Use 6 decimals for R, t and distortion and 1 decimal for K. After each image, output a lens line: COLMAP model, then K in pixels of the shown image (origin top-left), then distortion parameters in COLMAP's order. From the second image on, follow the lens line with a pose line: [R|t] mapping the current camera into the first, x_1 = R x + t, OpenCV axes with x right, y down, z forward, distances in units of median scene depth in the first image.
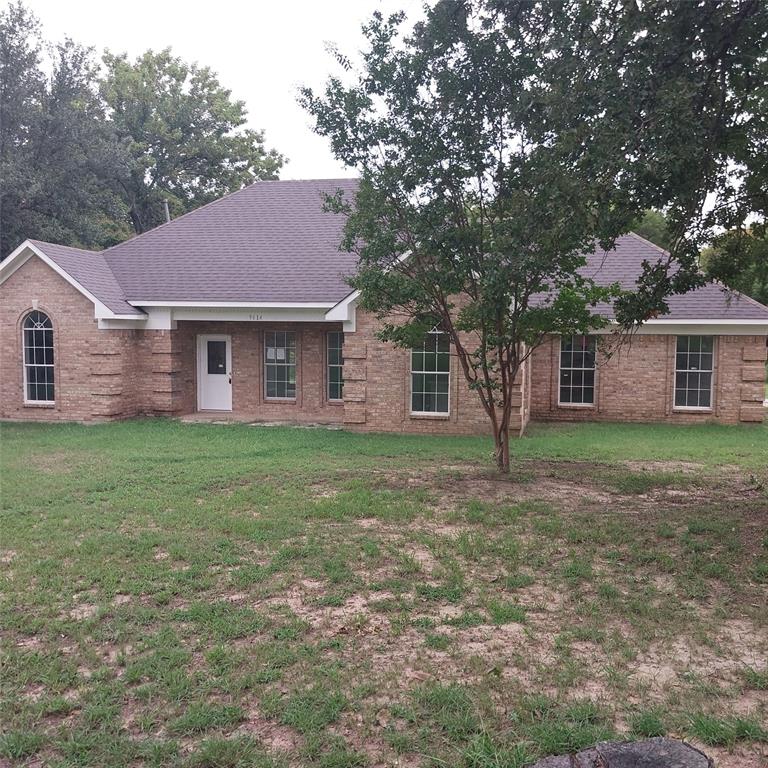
lens RADIAL K [[795.4, 0, 397.6], [0, 795.4, 381.7], [0, 0, 1]] dist [0.109340, -0.233275]
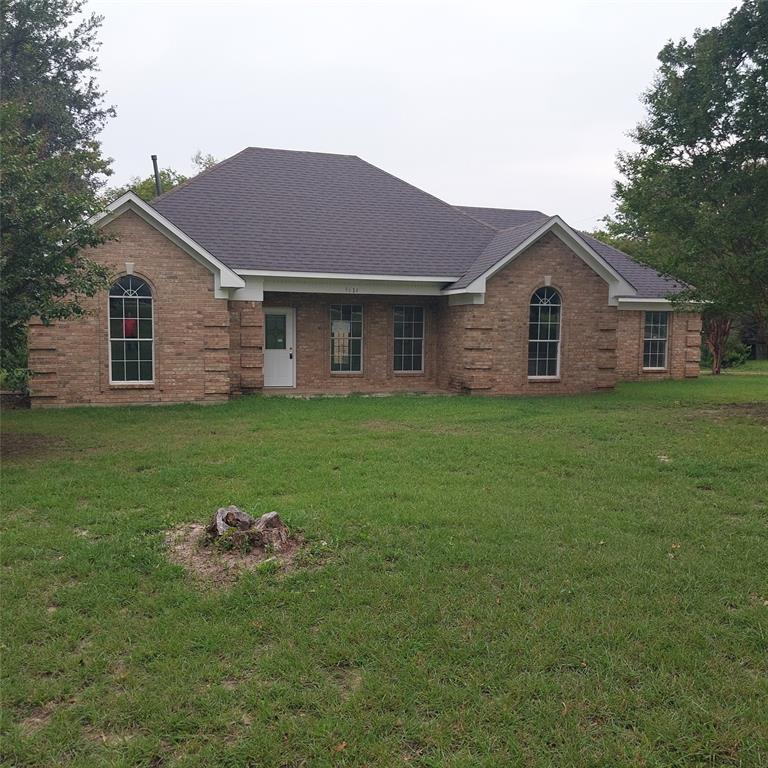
lens RADIAL K [[795.4, 0, 397.6], [0, 795.4, 381.7], [0, 0, 1]] dist [0.109340, -0.233275]
pose [[0.849603, -0.036083, 0.526187, -0.664983], [0.029623, 0.999347, 0.020699, 0.015383], [-0.526590, -0.001998, 0.850117, 0.126556]]
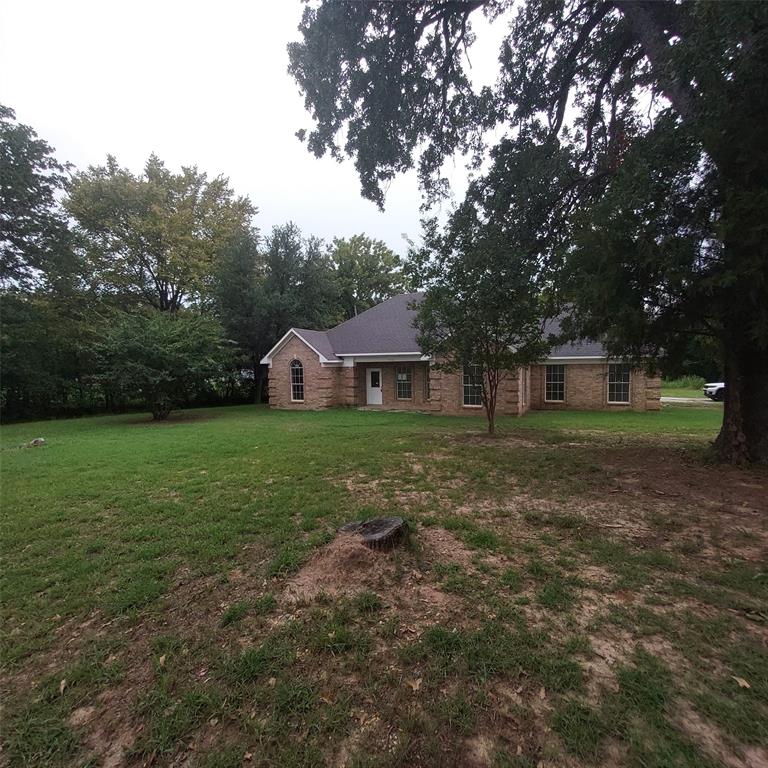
lens RADIAL K [[409.5, 0, 397.4], [0, 409.5, 383.8], [0, 0, 1]] dist [-0.003437, -0.000179]
pose [[0.974909, -0.012227, -0.222269, 0.077887], [0.008306, 0.999793, -0.018569, 0.002333], [0.222450, 0.016257, 0.974809, -0.043801]]
